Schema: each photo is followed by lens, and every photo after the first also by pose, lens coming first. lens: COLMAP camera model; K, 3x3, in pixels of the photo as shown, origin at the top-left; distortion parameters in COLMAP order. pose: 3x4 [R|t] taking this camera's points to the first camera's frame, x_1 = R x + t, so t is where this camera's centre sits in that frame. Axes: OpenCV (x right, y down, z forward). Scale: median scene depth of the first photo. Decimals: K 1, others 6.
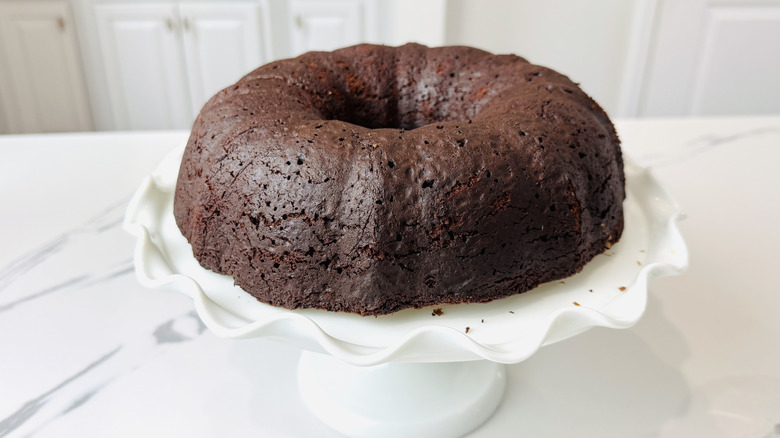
lens RADIAL K [[671.0, 0, 390.0], [0, 671.0, 219.0], [0, 0, 1]] dist [0.080770, -0.004632]
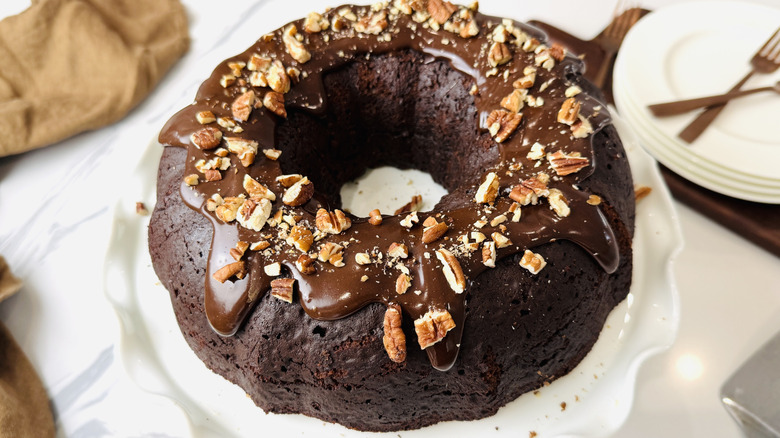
lens RADIAL K [[671.0, 0, 390.0], [0, 671.0, 219.0], [0, 0, 1]] dist [0.080770, -0.004632]
pose [[0.936513, 0.265743, -0.228747, 0.314229], [-0.145611, 0.888221, 0.435729, -0.597781], [0.318970, -0.374758, 0.870526, 0.268739]]
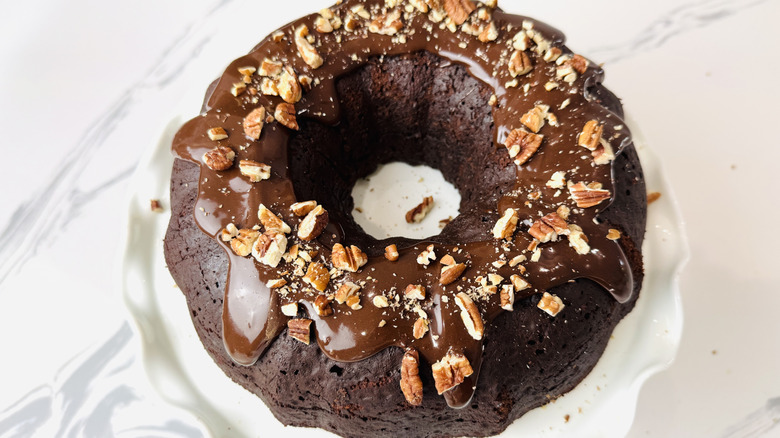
lens RADIAL K [[608.5, 0, 385.7], [0, 608.5, 224.0], [0, 0, 1]] dist [0.052252, -0.000781]
pose [[0.933726, 0.308946, -0.180854, 0.208379], [-0.155209, 0.804610, 0.573160, -0.703392], [0.322592, -0.507104, 0.799237, 0.429774]]
